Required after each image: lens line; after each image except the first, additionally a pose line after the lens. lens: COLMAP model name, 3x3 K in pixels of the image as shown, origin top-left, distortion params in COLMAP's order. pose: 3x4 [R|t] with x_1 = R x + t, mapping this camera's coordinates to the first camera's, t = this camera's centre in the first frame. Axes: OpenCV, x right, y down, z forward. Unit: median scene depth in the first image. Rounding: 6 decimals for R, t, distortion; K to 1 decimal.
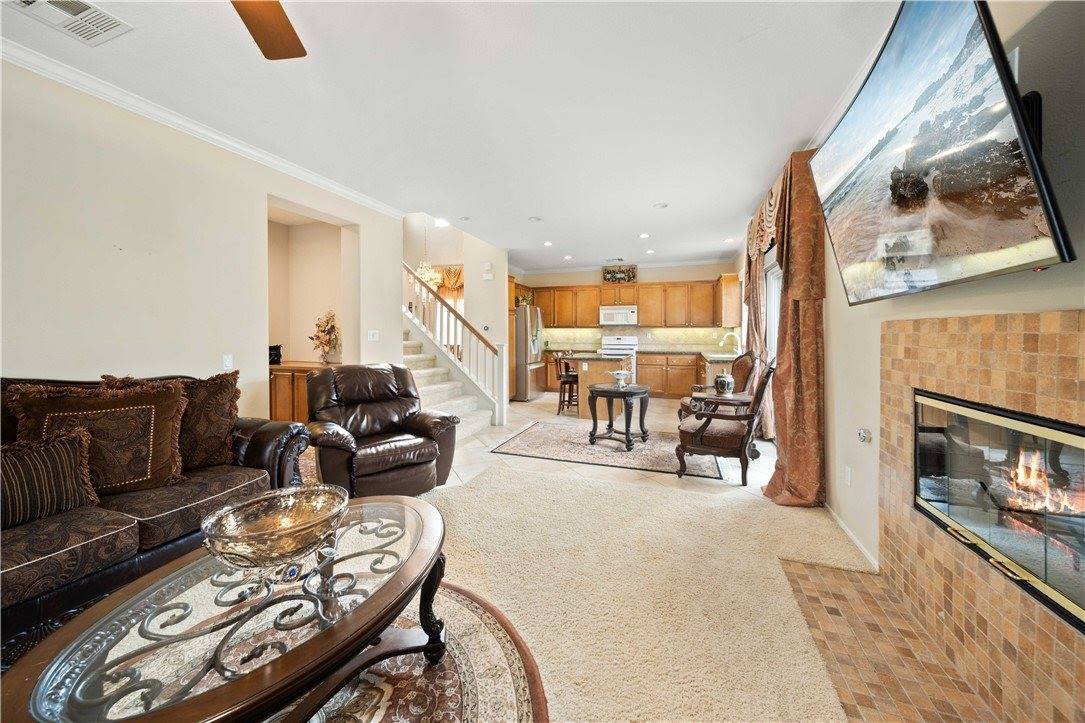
lens RADIAL K [[391.5, 0, 540.2], [0, 391.5, 333.8], [0, 0, 1]] dist [-0.000967, -0.000220]
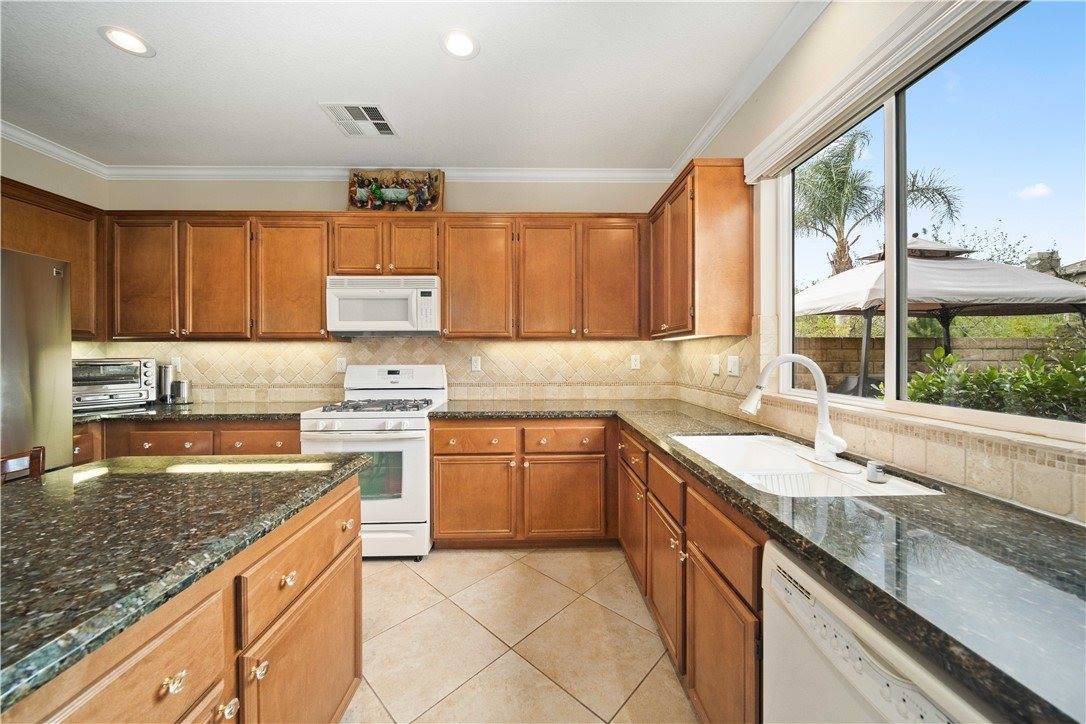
lens RADIAL K [[391.9, 0, 542.9], [0, 391.9, 356.0], [0, 0, 1]] dist [-0.000967, -0.000220]
pose [[0.932939, -0.004990, 0.359999, 0.201936], [0.001147, 0.999940, 0.010887, -0.005543], [-0.360032, -0.009744, 0.932889, 0.626708]]
